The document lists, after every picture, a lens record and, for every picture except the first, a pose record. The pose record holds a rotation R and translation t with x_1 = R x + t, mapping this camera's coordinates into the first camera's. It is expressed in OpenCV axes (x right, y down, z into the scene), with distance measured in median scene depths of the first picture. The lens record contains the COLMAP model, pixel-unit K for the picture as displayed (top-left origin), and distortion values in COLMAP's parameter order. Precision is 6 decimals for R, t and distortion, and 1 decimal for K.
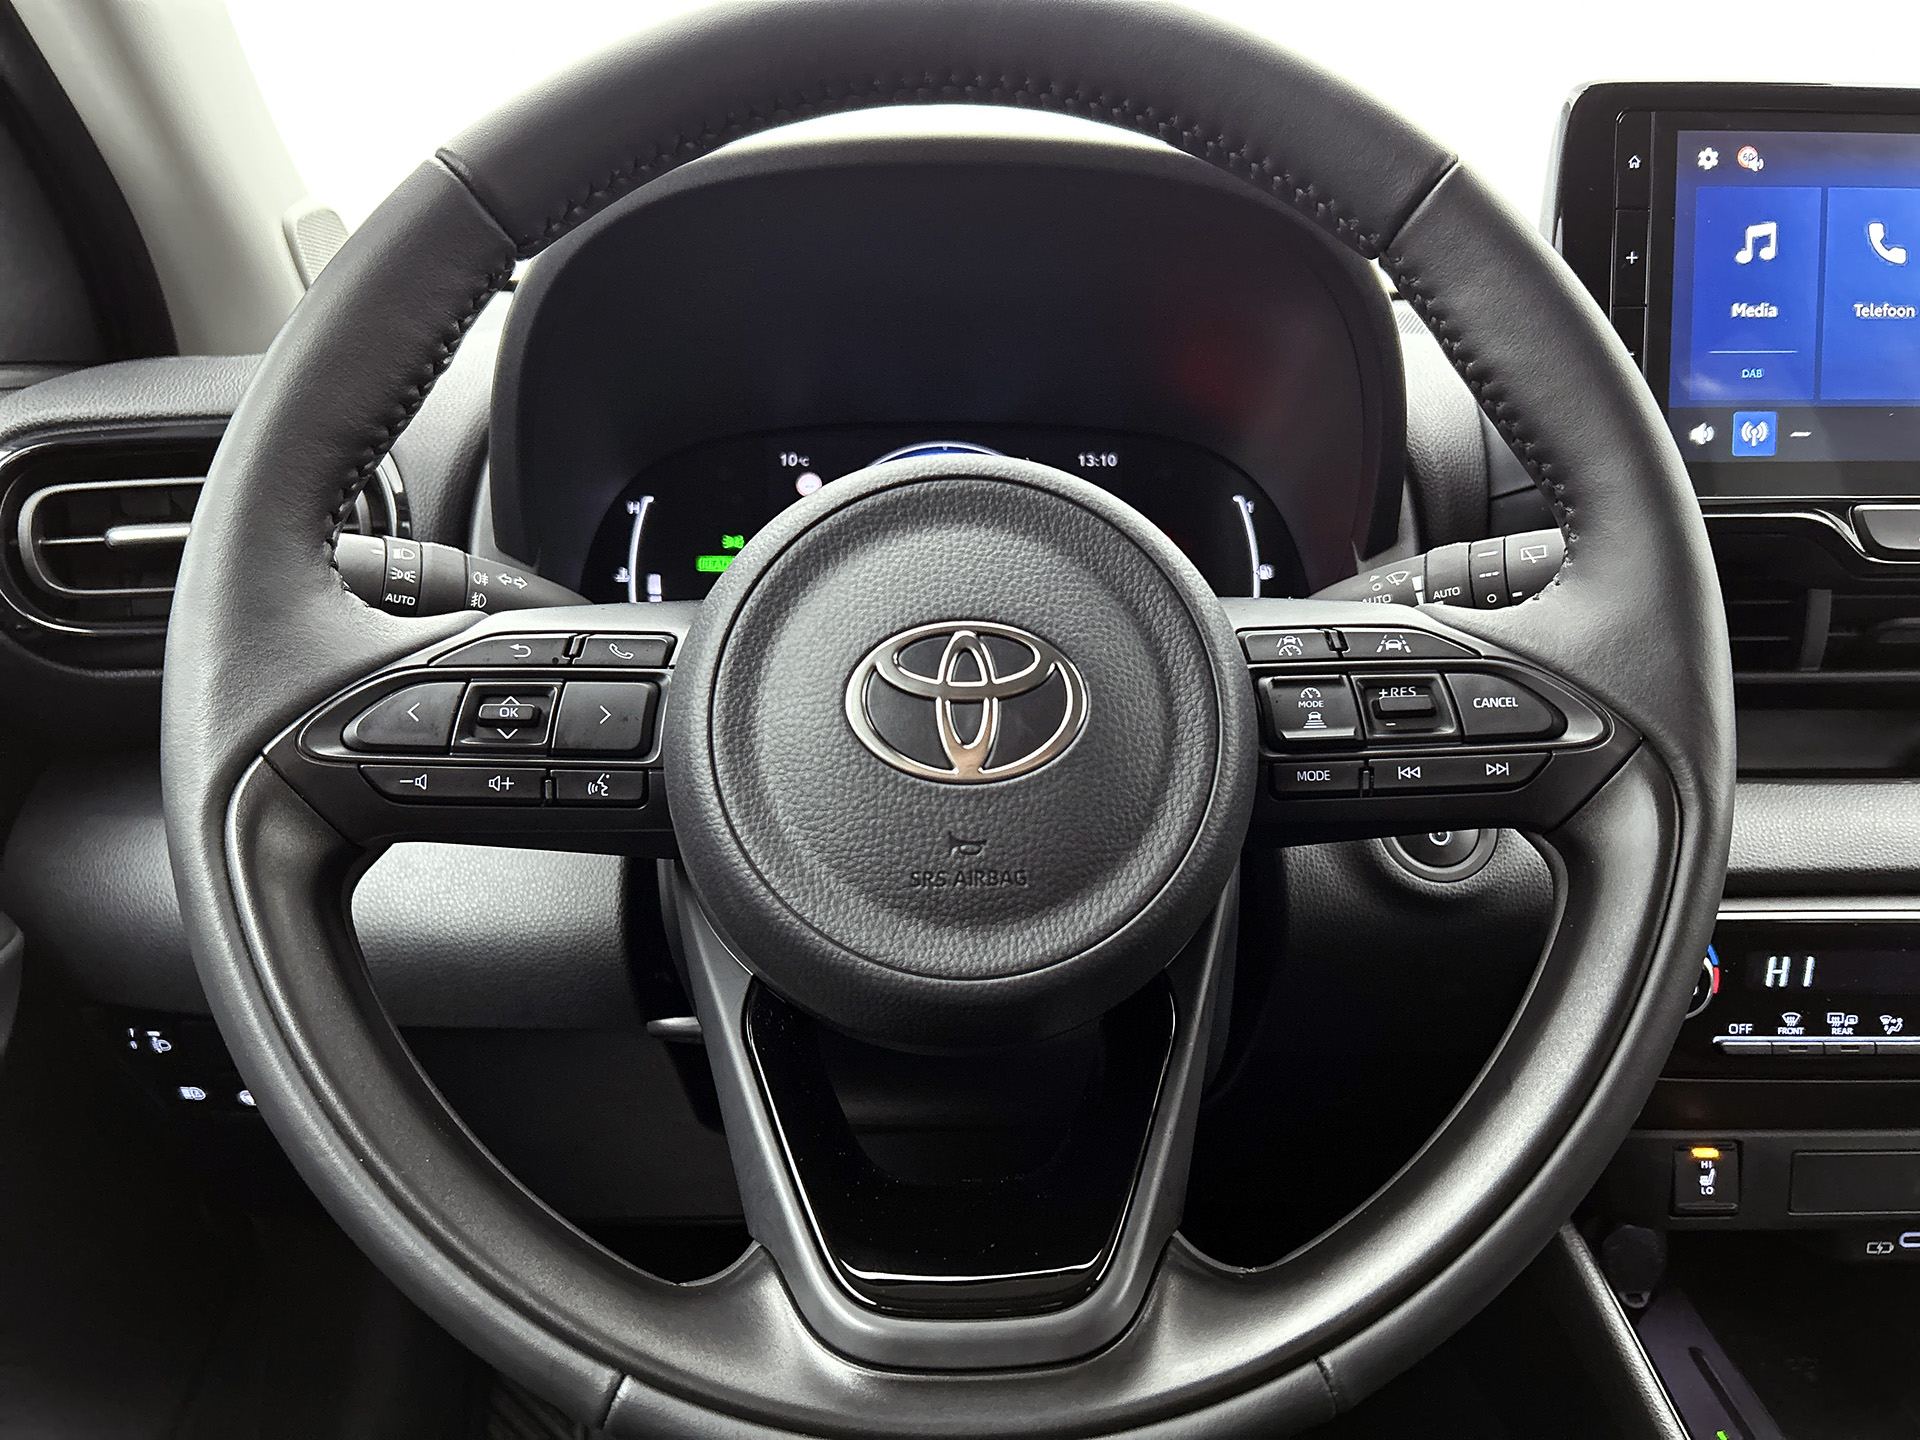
lens RADIAL K [[1478.1, 0, 966.4], [0, 1478.1, 693.5], [0, 0, 1]] dist [0.045080, -0.054445]
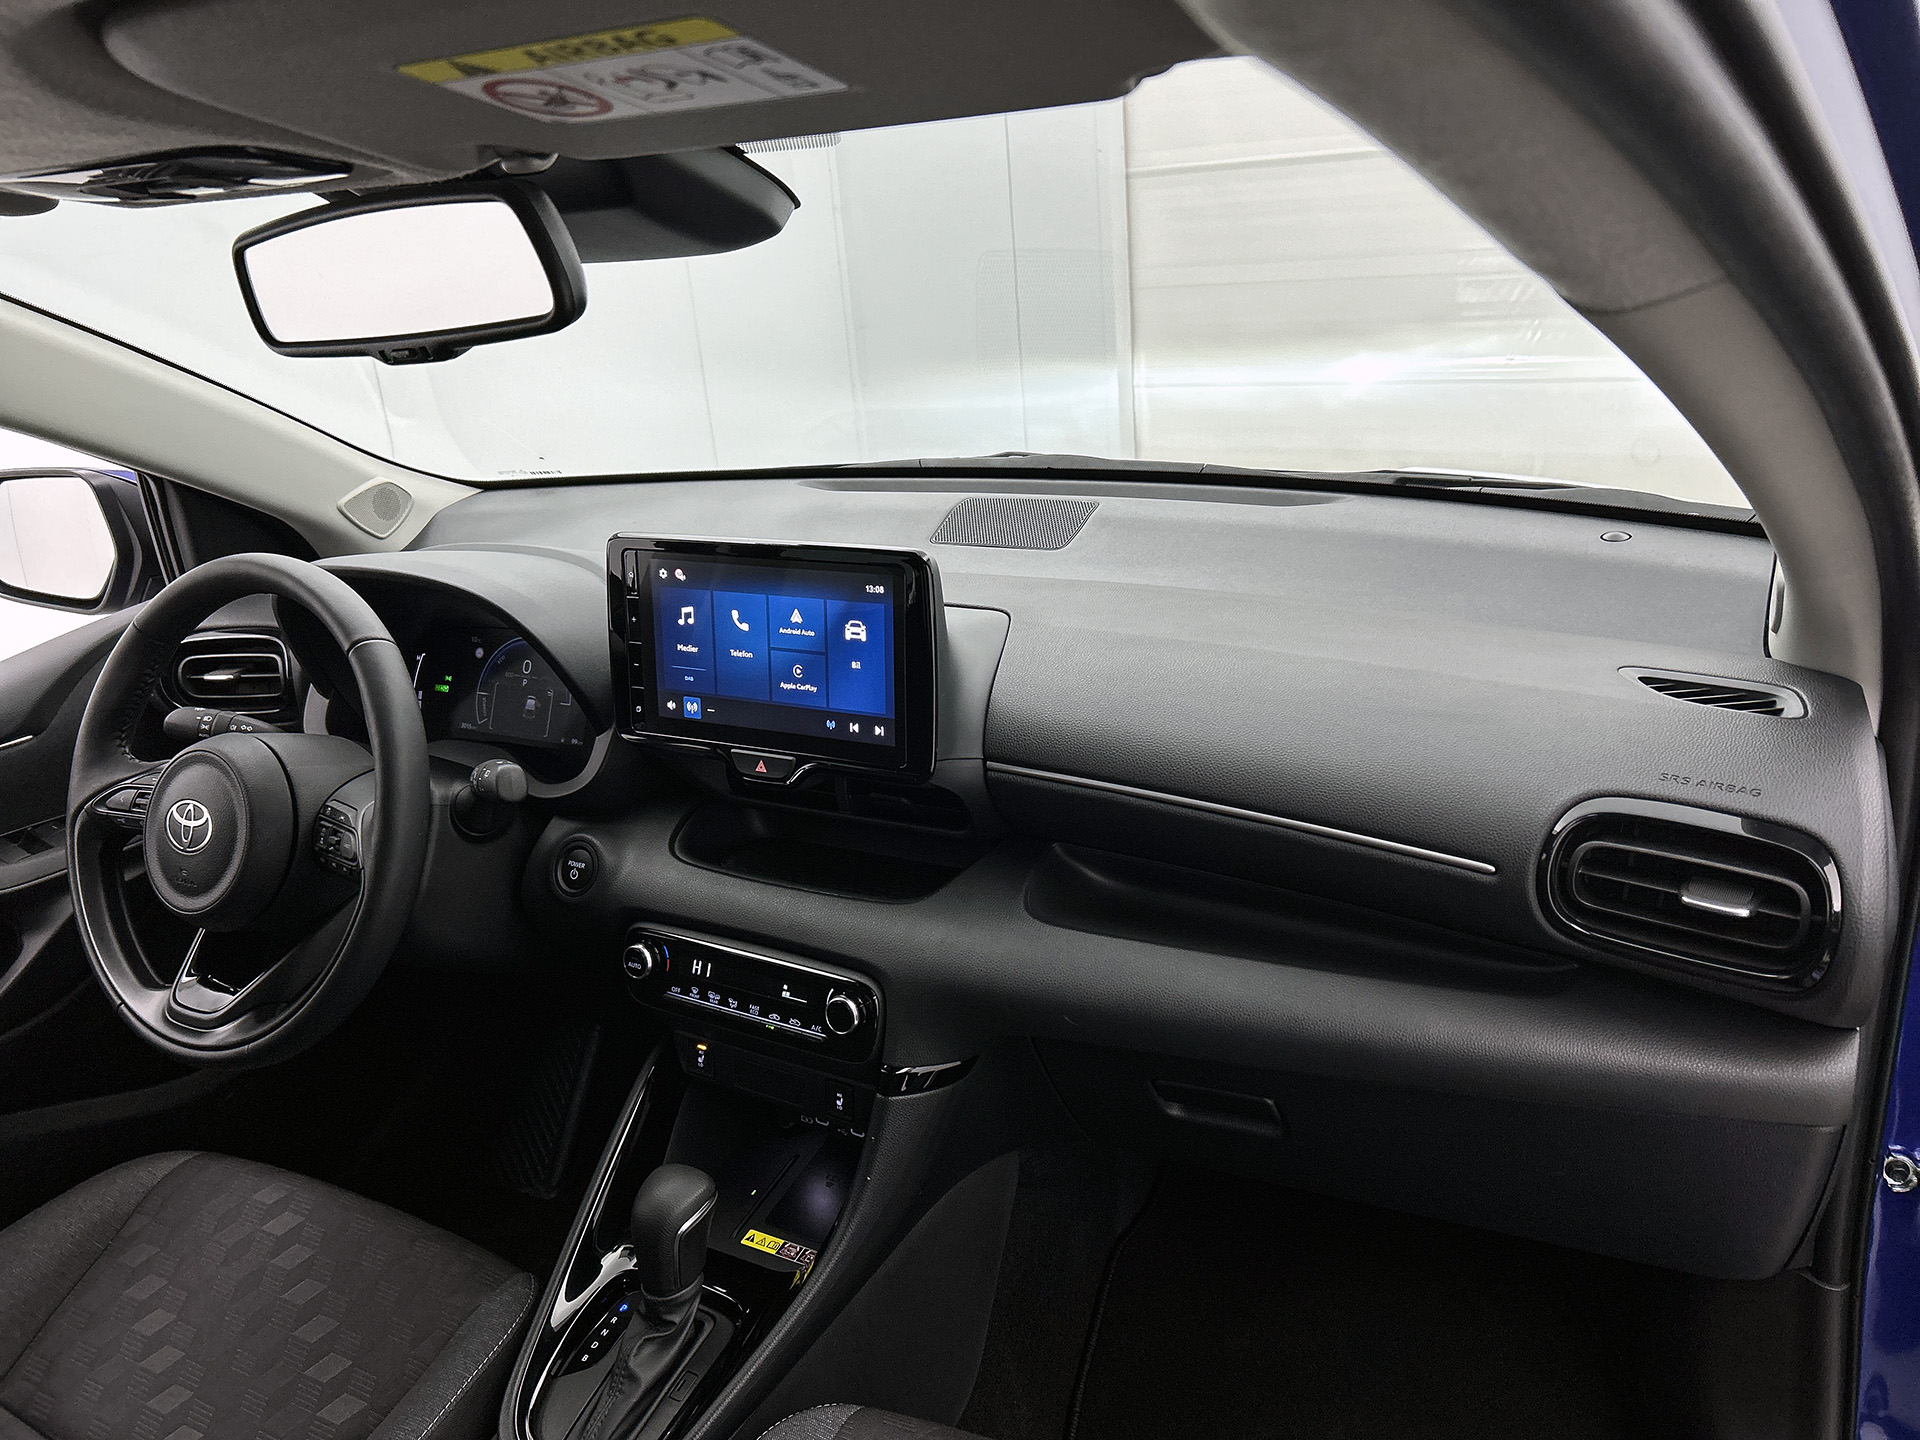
lens RADIAL K [[1428.2, 0, 954.8], [0, 1428.2, 695.0], [0, 0, 1]] dist [0.066158, -0.167702]
pose [[0.855547, 0.104891, -0.506988, 2.851588], [-0.039715, 0.989673, 0.137734, -0.742436], [0.516199, -0.097703, 0.850878, -0.728364]]
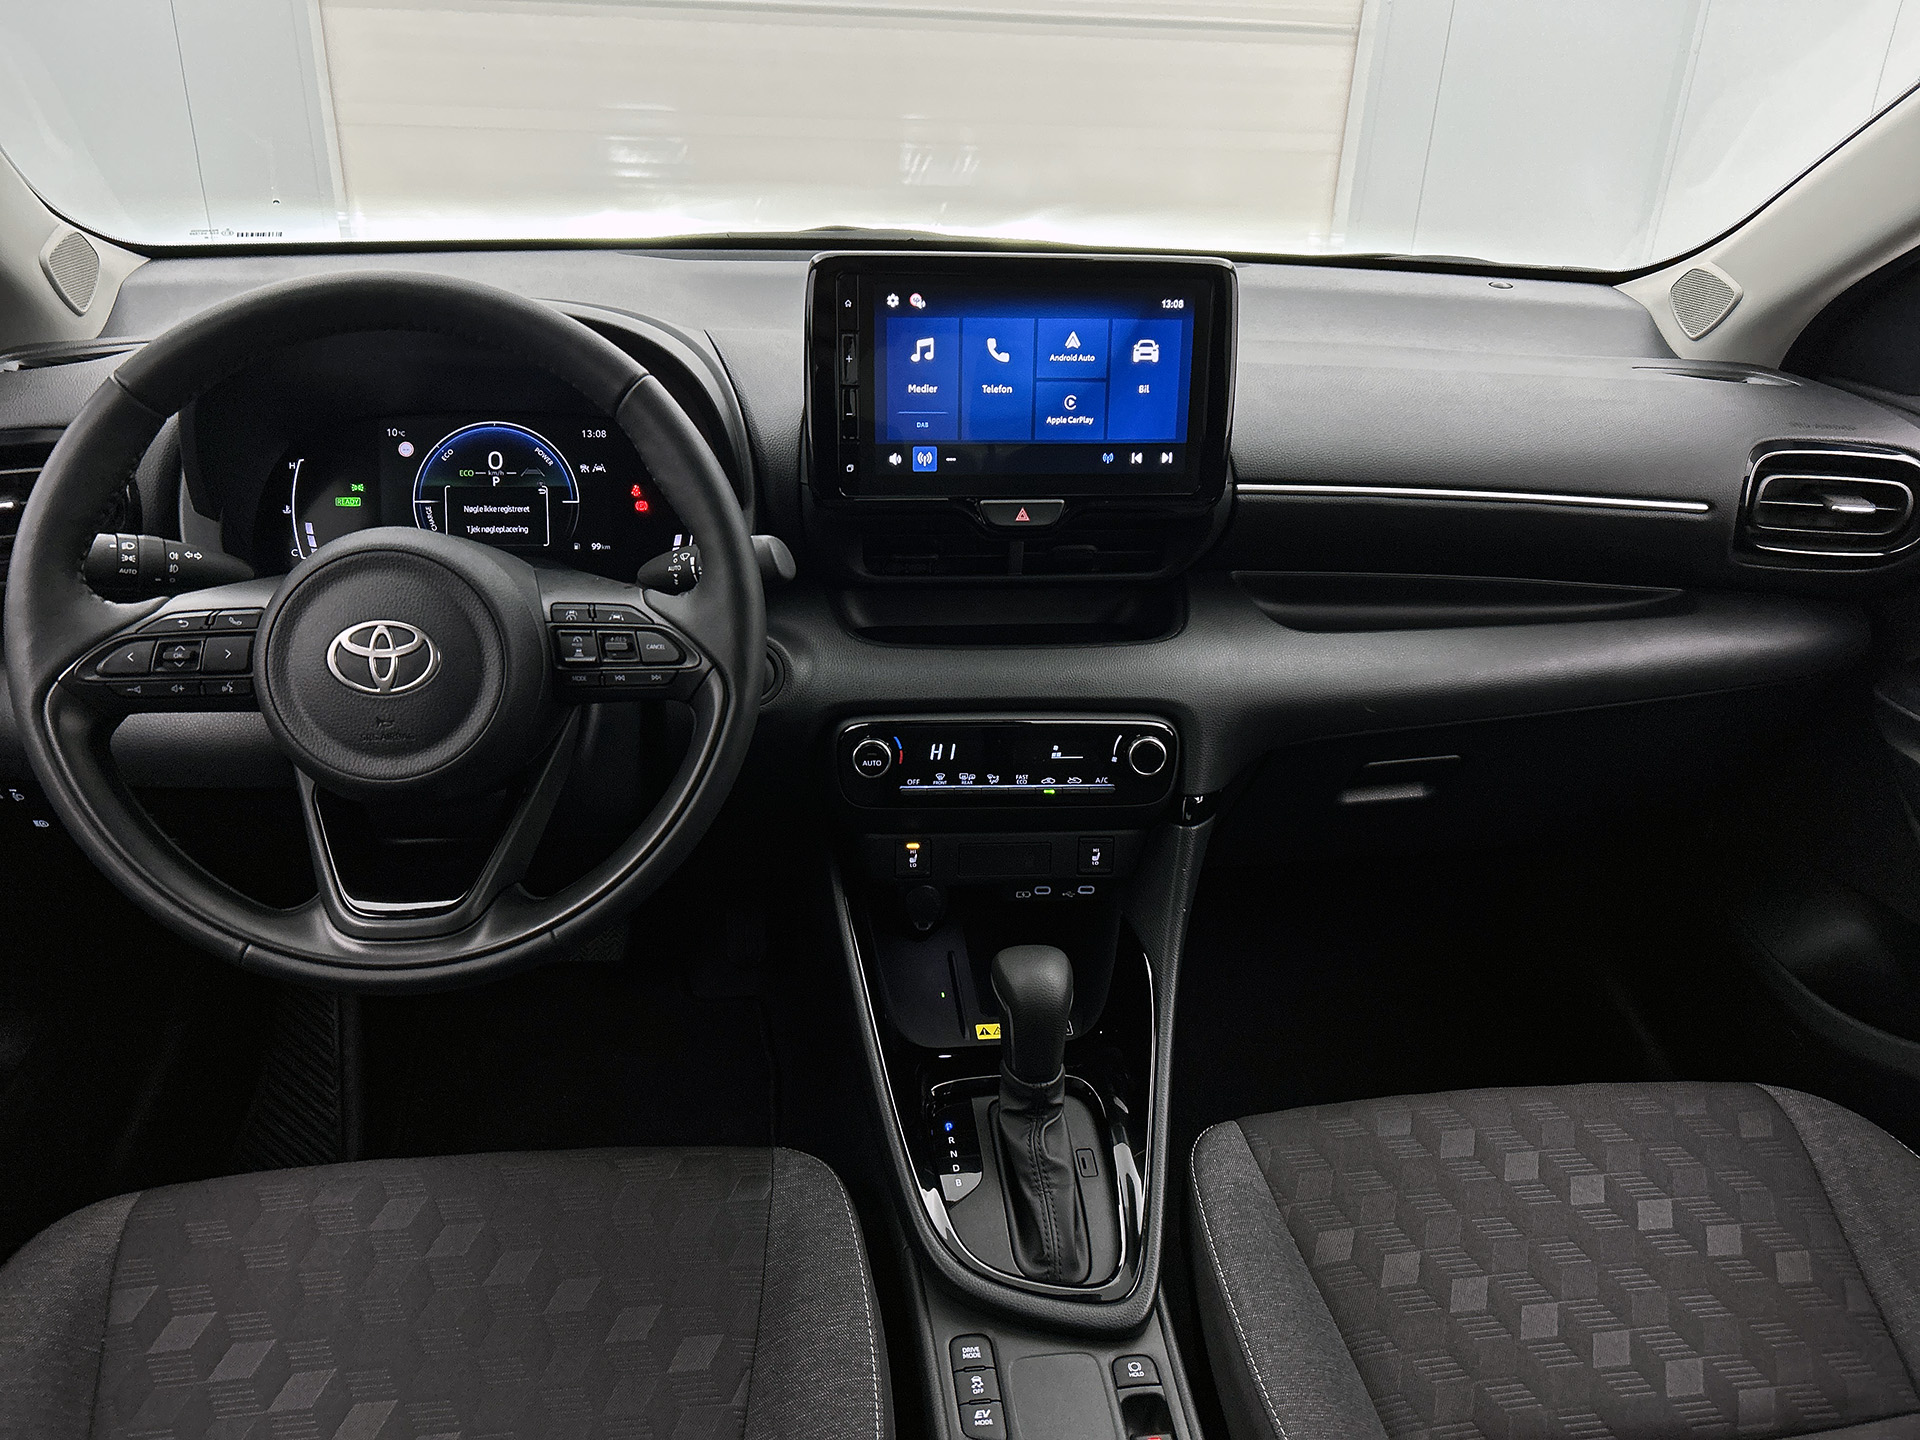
lens RADIAL K [[1464.5, 0, 948.7], [0, 1464.5, 721.8], [0, 0, 1]] dist [0.094064, -0.158220]
pose [[0.996495, -0.009463, 0.083116, 0.640810], [-0.007520, 0.979424, 0.201671, -0.346989], [-0.083314, -0.201589, 0.975920, -1.234109]]
